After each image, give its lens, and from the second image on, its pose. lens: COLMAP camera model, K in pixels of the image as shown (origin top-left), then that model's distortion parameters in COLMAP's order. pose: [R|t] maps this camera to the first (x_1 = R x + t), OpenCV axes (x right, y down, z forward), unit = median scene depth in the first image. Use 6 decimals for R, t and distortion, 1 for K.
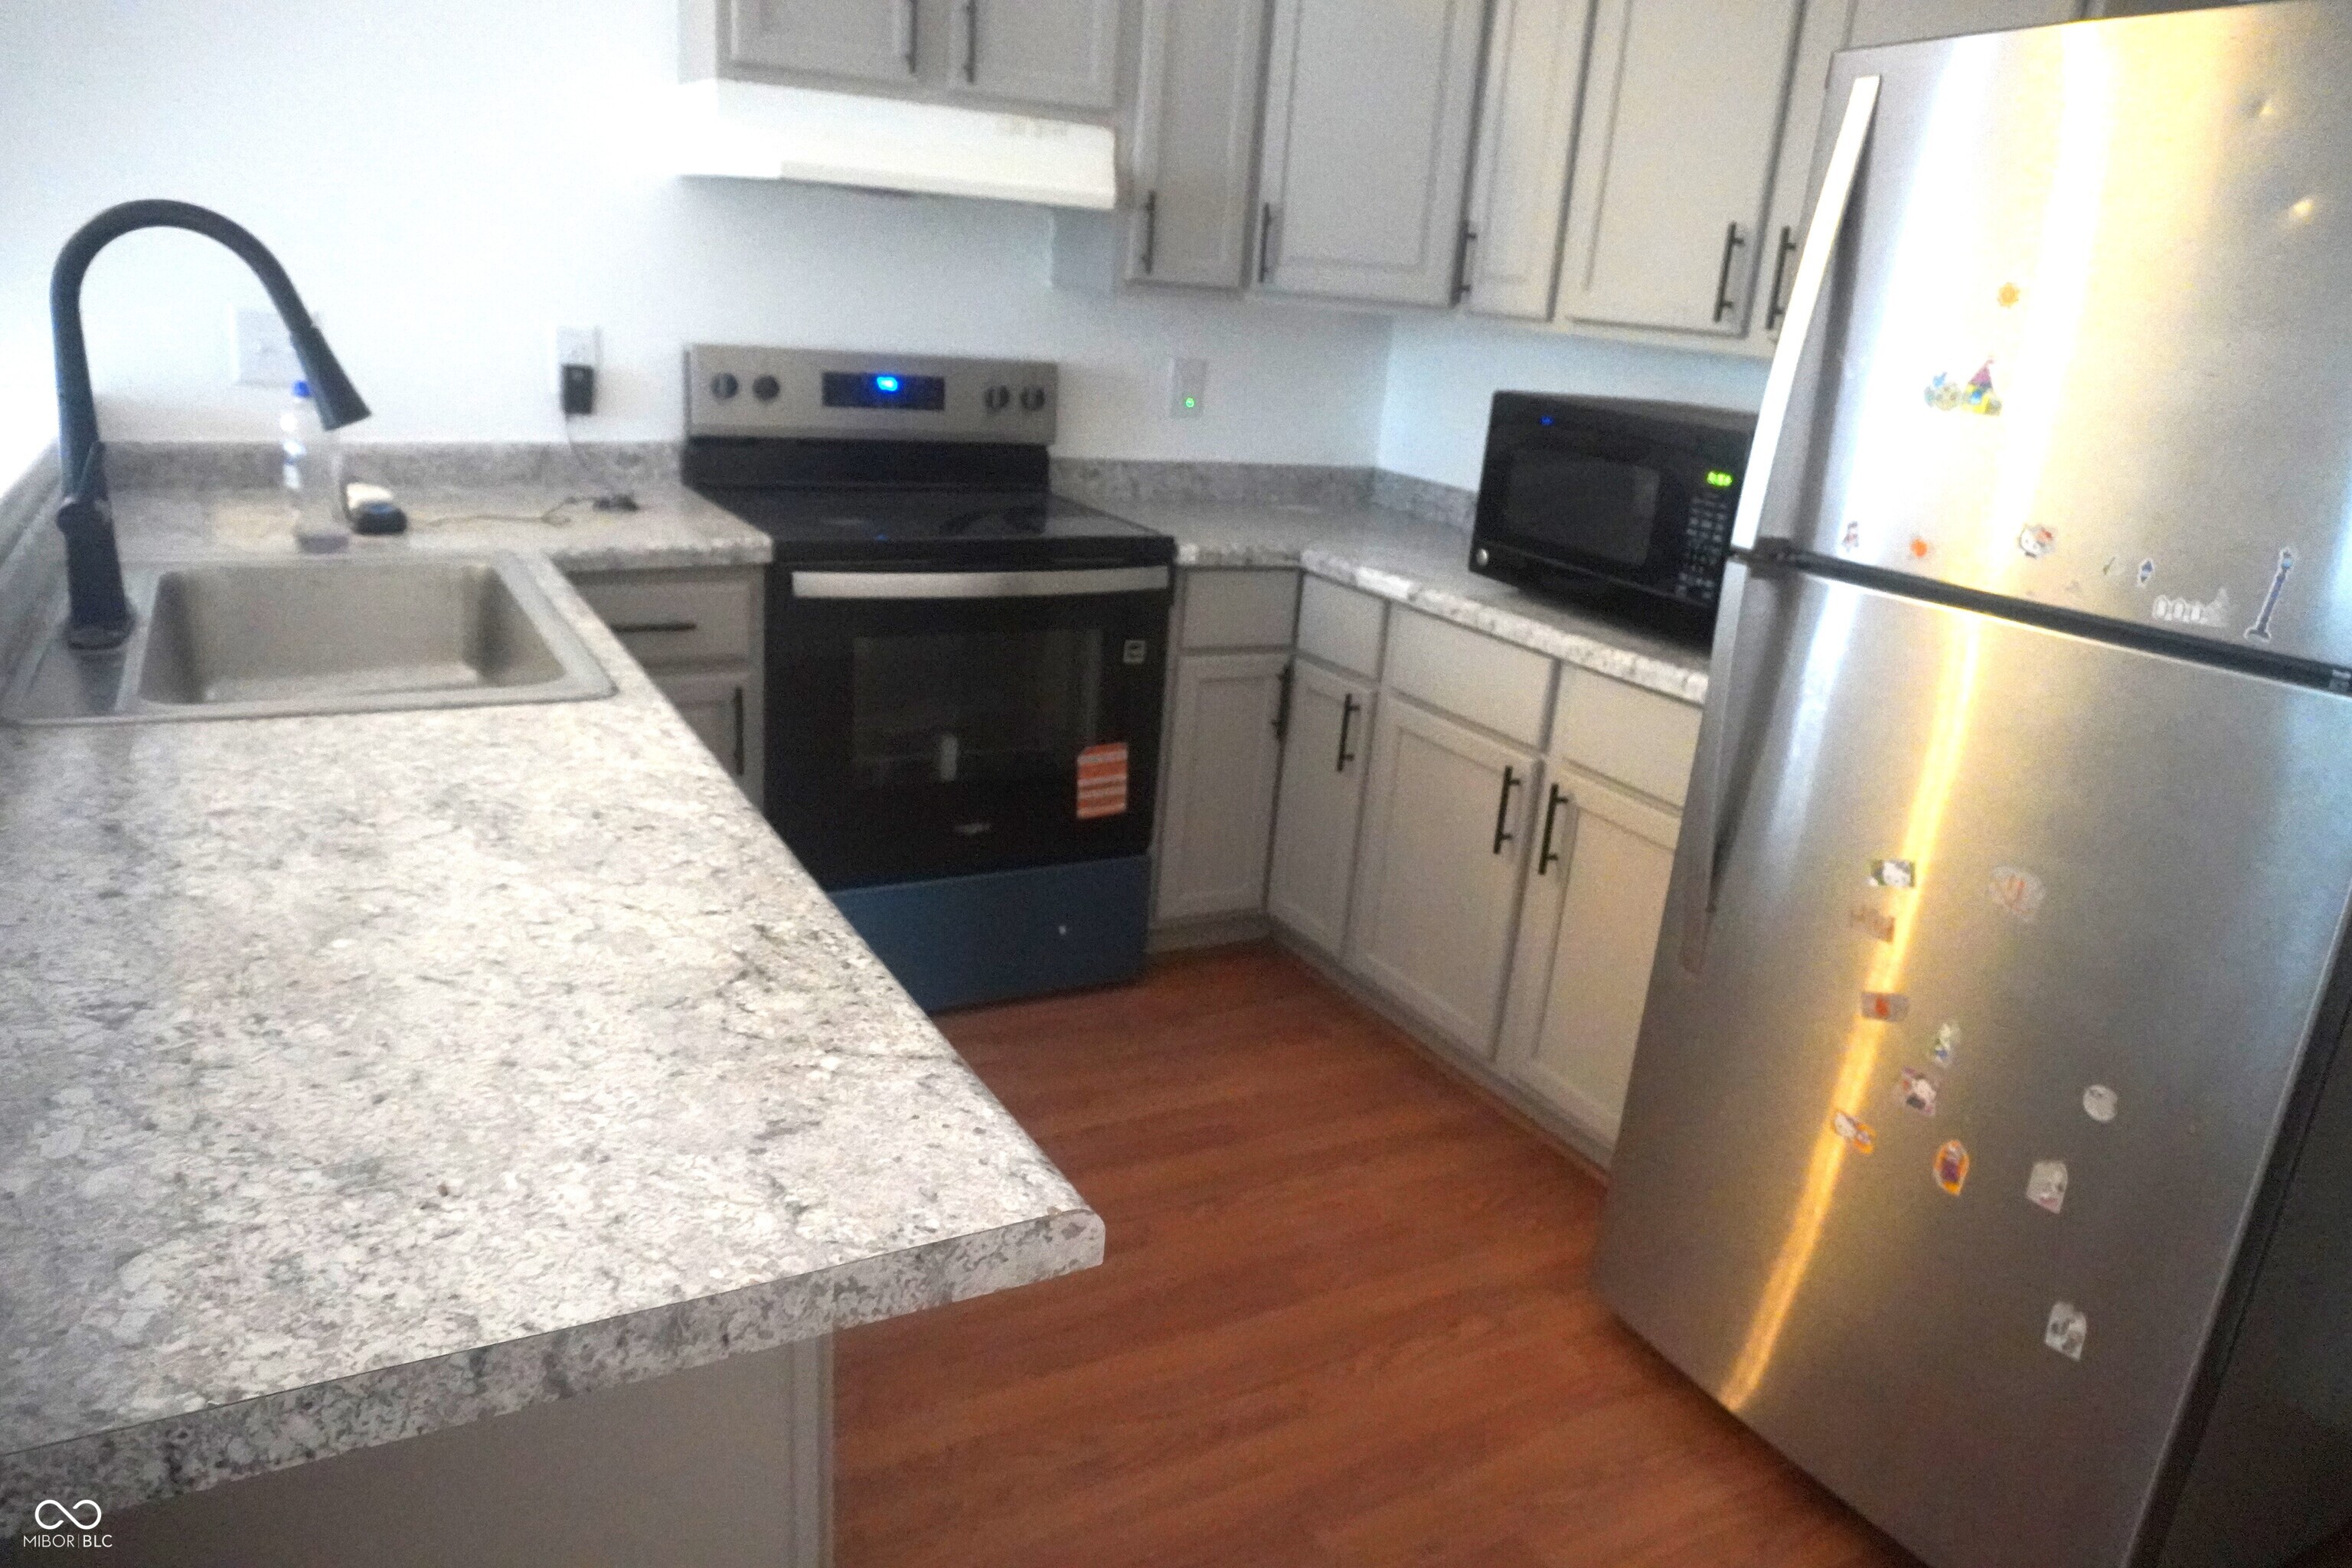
lens RADIAL K [[1541.4, 0, 1179.7], [0, 1541.4, 788.4], [0, 0, 1]] dist [-0.063705, 0.046016]
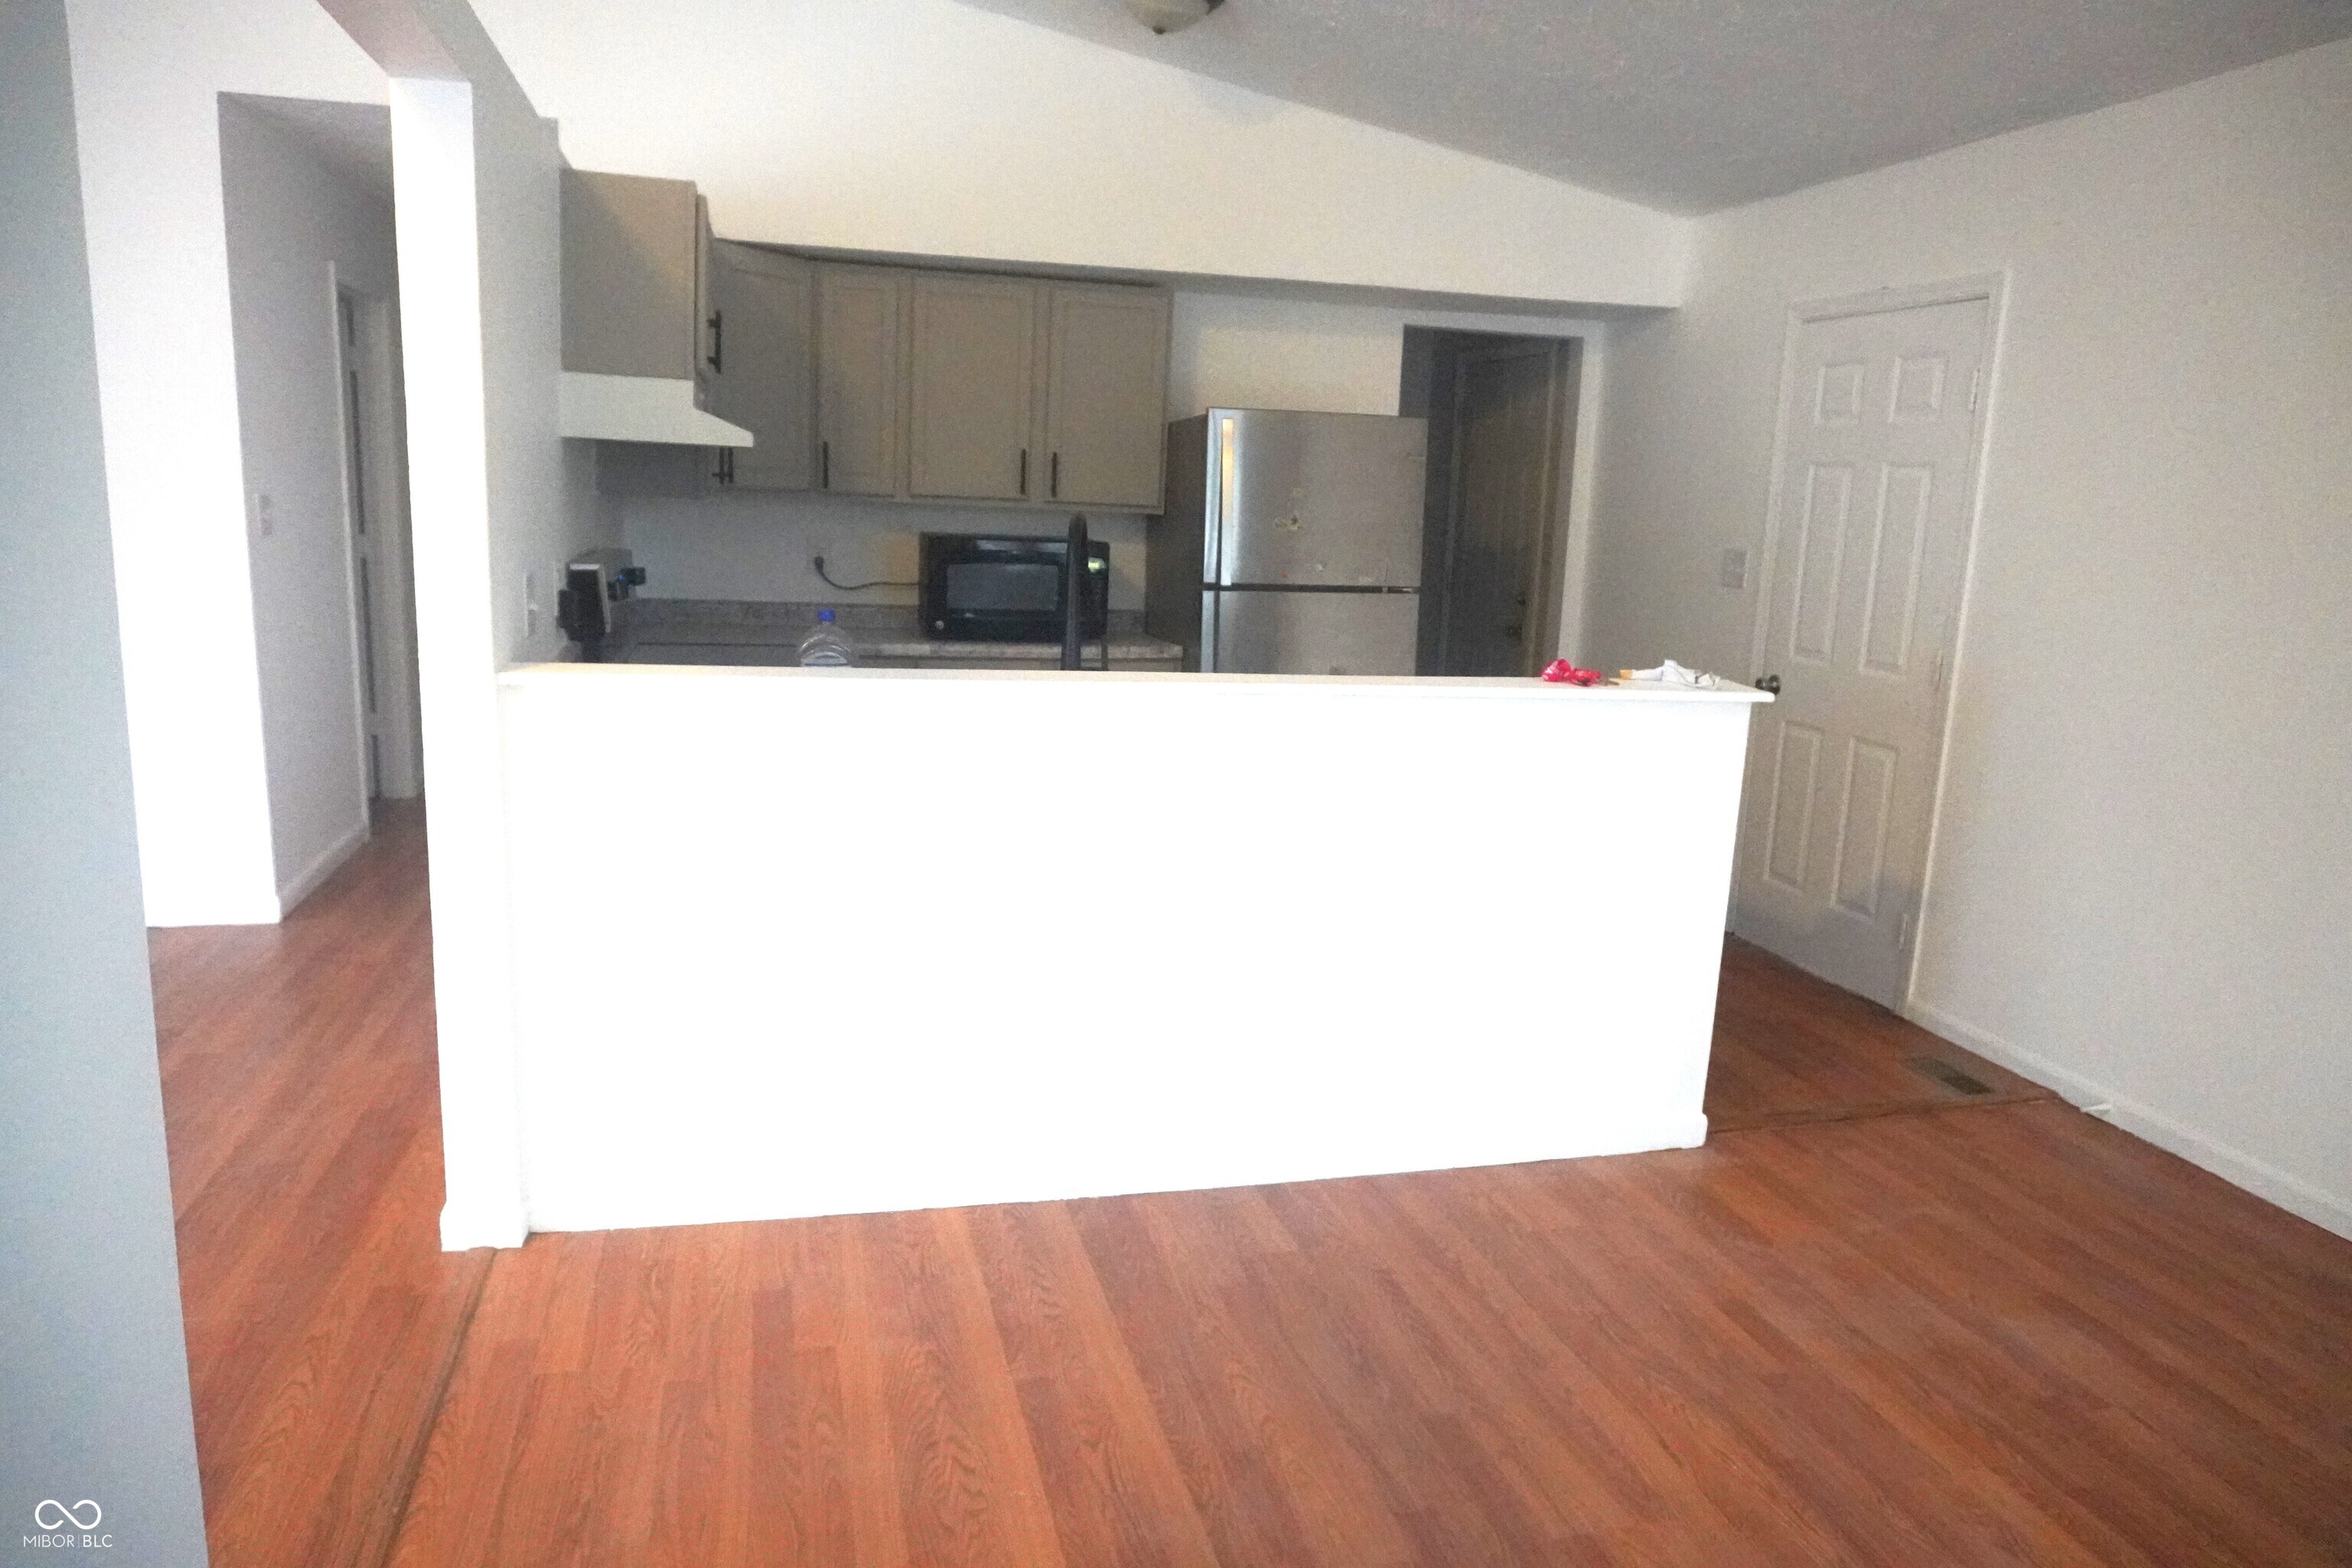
lens RADIAL K [[1541.4, 0, 1179.7], [0, 1541.4, 788.4], [0, 0, 1]] dist [-0.063705, 0.046016]
pose [[0.260801, -0.250920, 0.932214, -1.619414], [0.277869, 0.944278, 0.176429, -0.229486], [-0.924539, 0.213021, 0.315991, 0.210462]]
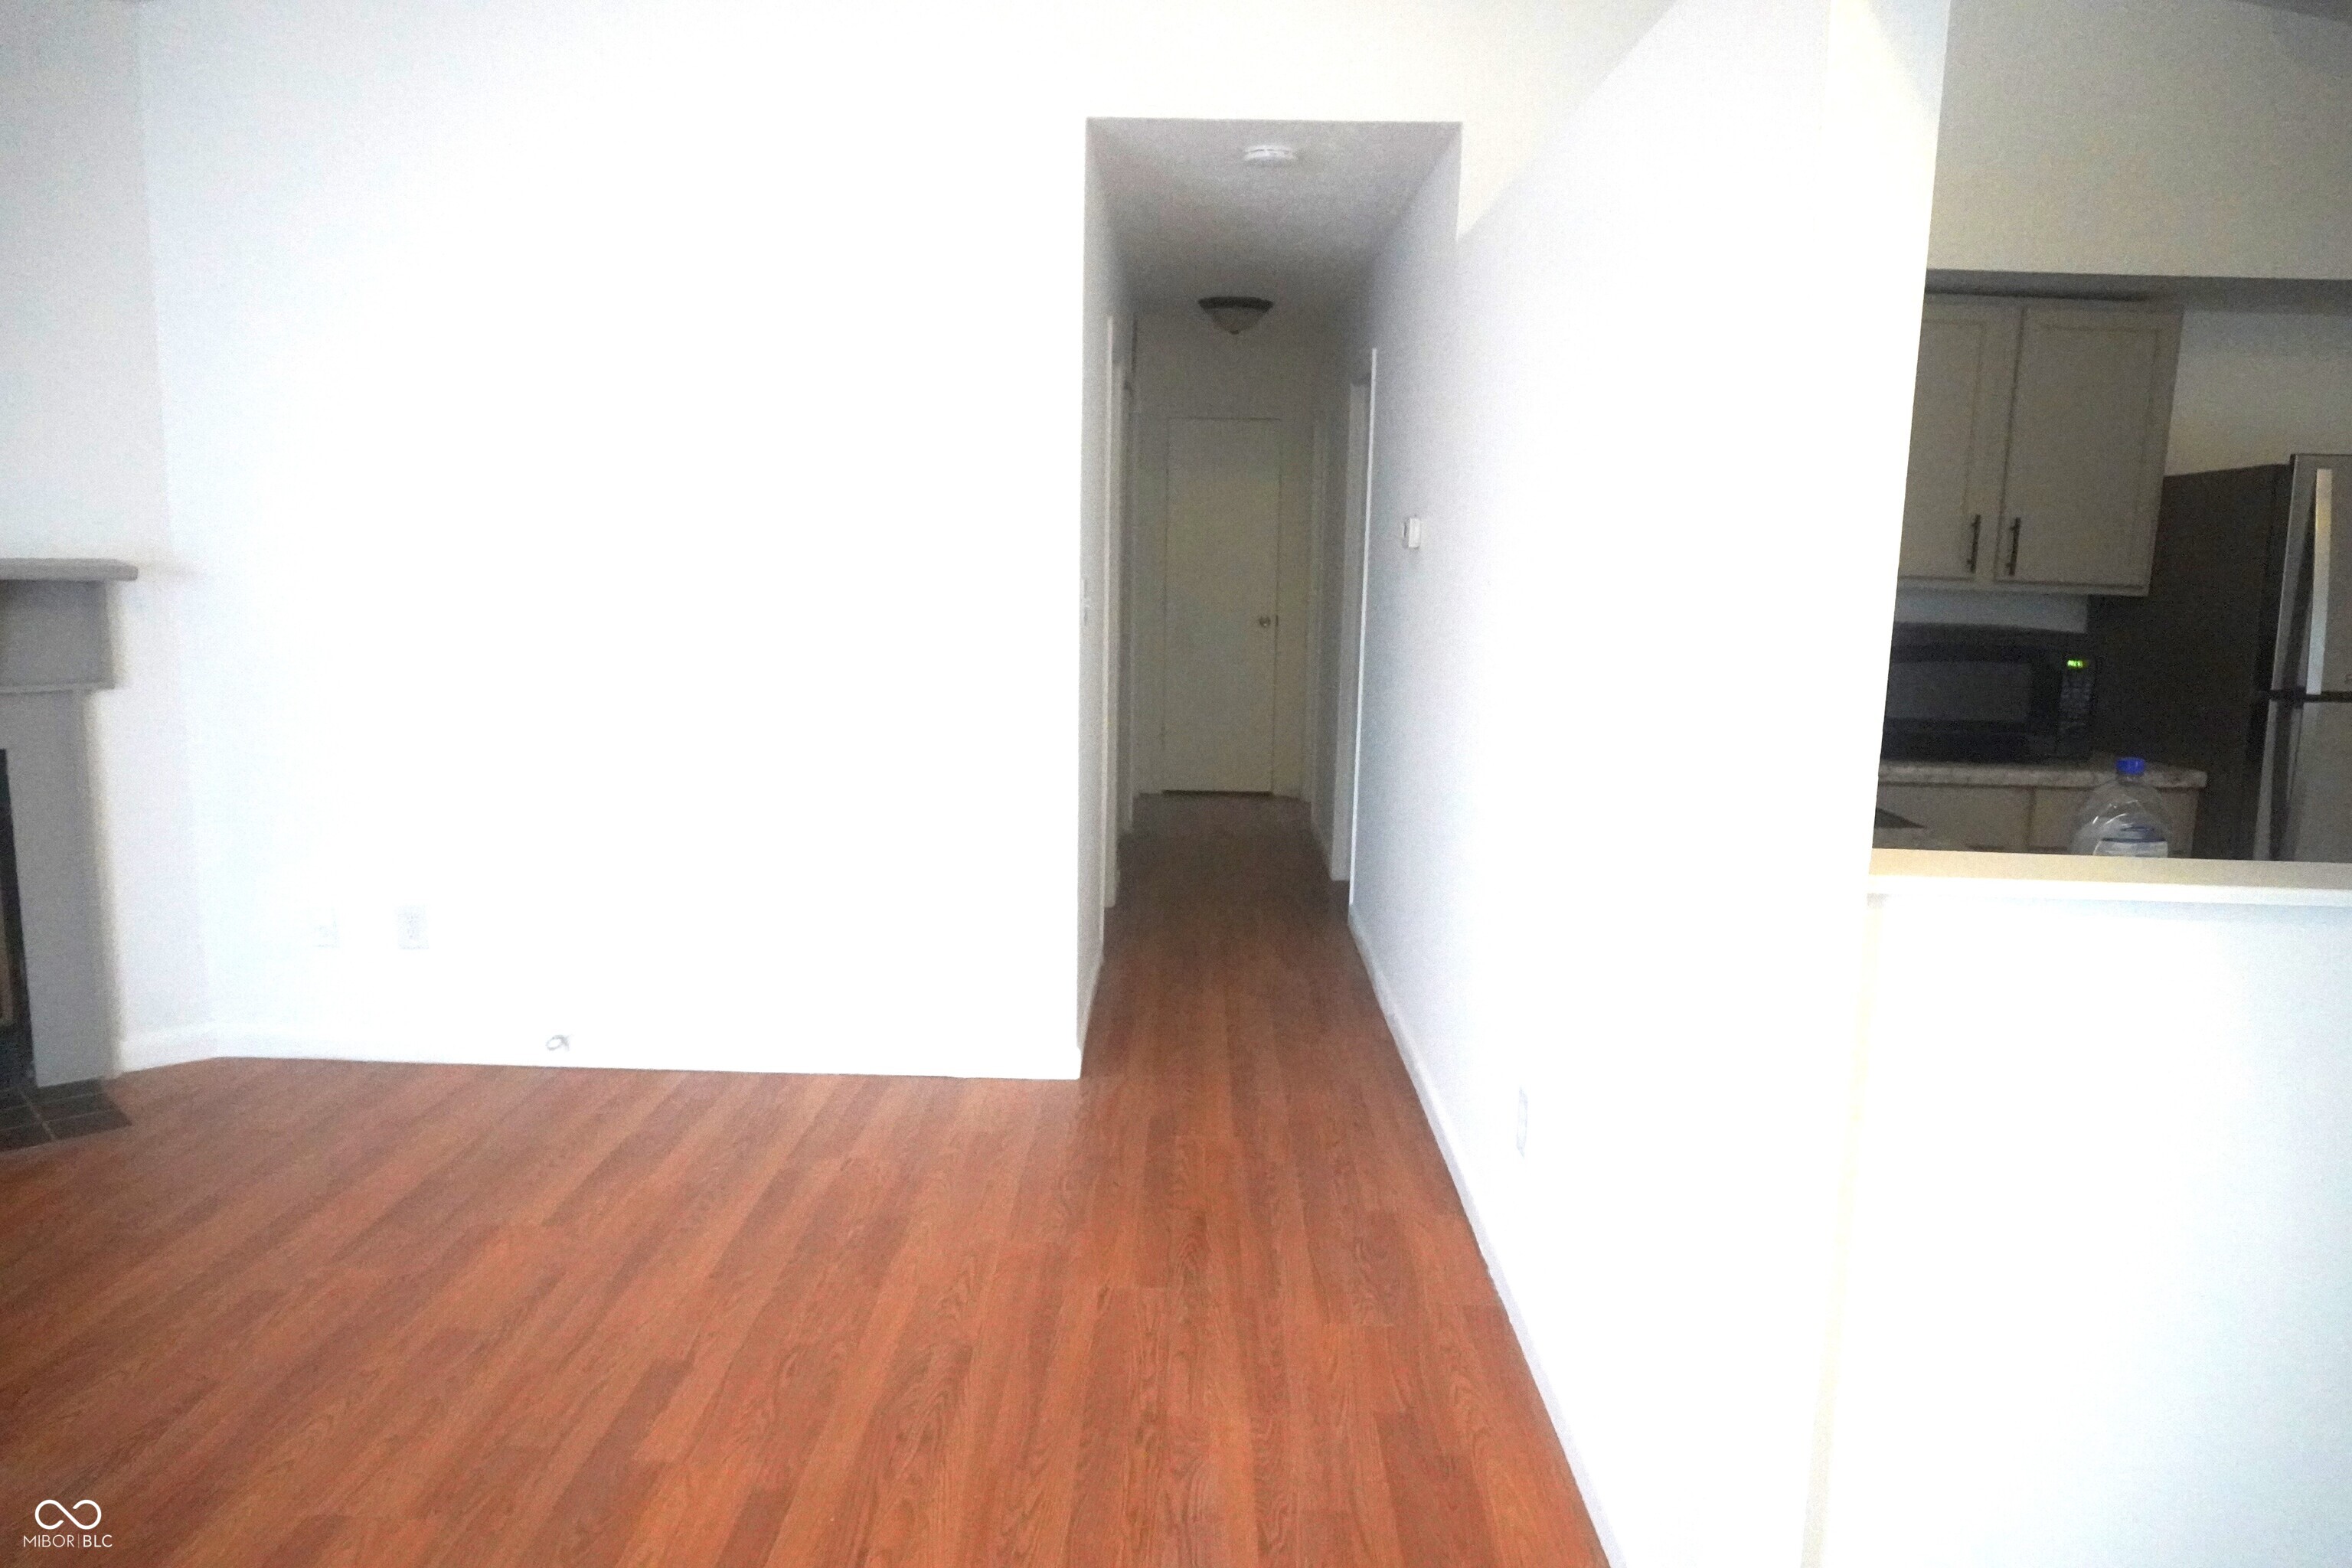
lens RADIAL K [[1541.4, 0, 1179.7], [0, 1541.4, 788.4], [0, 0, 1]] dist [-0.063705, 0.046016]
pose [[0.517080, -0.200409, 0.832144, -1.447290], [0.280706, 0.958140, 0.056327, -0.400398], [-0.808599, 0.204462, 0.551691, 0.808796]]
